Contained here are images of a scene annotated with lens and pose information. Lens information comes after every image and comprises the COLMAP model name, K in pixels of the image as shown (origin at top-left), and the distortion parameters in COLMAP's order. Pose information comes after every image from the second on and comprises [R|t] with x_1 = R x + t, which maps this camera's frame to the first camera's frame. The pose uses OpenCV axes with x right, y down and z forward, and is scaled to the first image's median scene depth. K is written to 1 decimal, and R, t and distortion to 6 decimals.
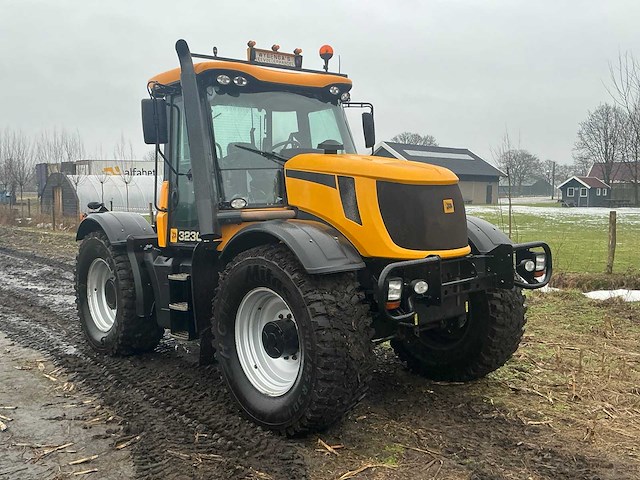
lens RADIAL K [[624.5, 0, 320.0], [0, 624.5, 240.0], [0, 0, 1]] dist [0.116895, -0.214712]
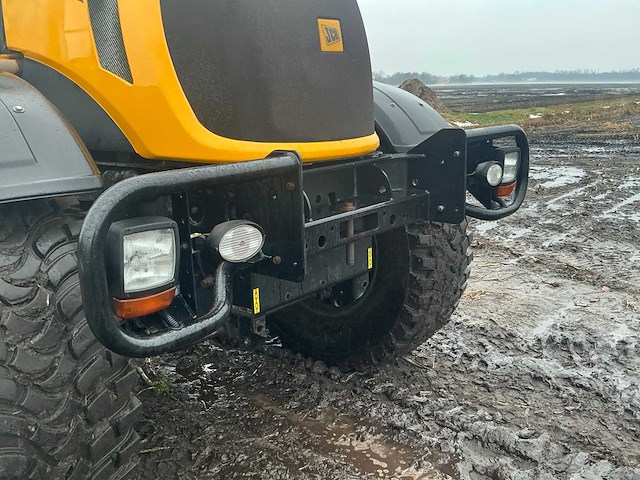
lens RADIAL K [[593.1, 0, 320.0], [0, 593.1, 240.0], [0, 0, 1]] dist [0.132797, -0.309663]
pose [[0.990772, -0.023462, 0.133493, 0.118930], [0.002250, 0.987615, 0.156878, 0.015851], [-0.135520, -0.155130, 0.978555, 0.493170]]
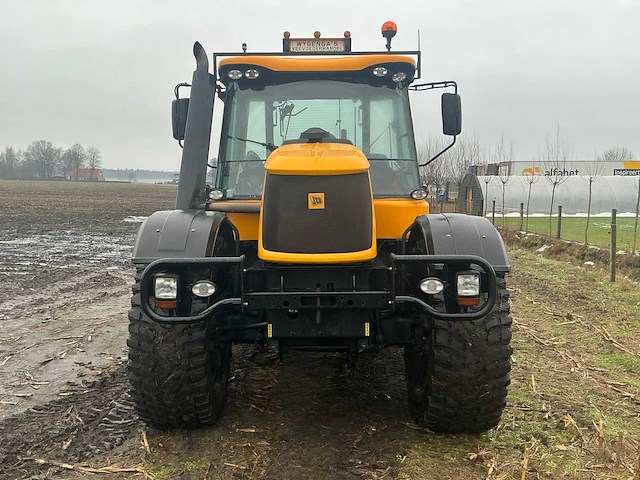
lens RADIAL K [[612.4, 0, 320.0], [0, 612.4, 240.0], [0, 0, 1]] dist [0.118048, -0.164234]
pose [[0.751875, 0.067807, -0.655810, 0.626784], [-0.068712, 0.997340, 0.024342, -0.019347], [0.655716, 0.026759, 0.754533, 0.335547]]
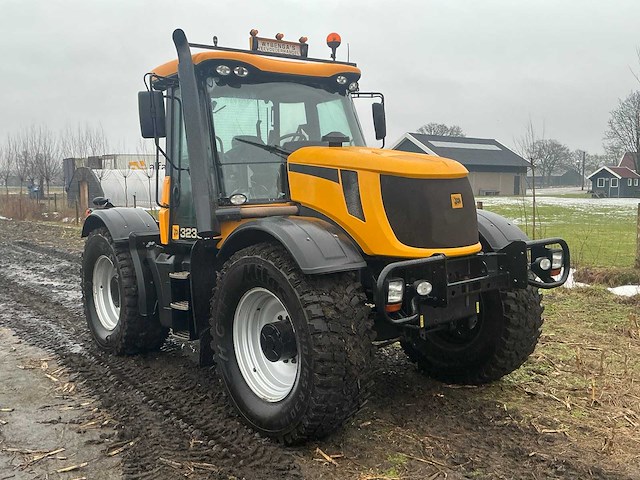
lens RADIAL K [[624.5, 0, 320.0], [0, 624.5, 240.0], [0, 0, 1]] dist [0.116895, -0.214712]
pose [[0.999145, -0.003685, -0.041176, 0.032588], [0.004182, 0.999919, 0.012008, -0.006538], [0.041128, -0.012170, 0.999080, 0.042254]]
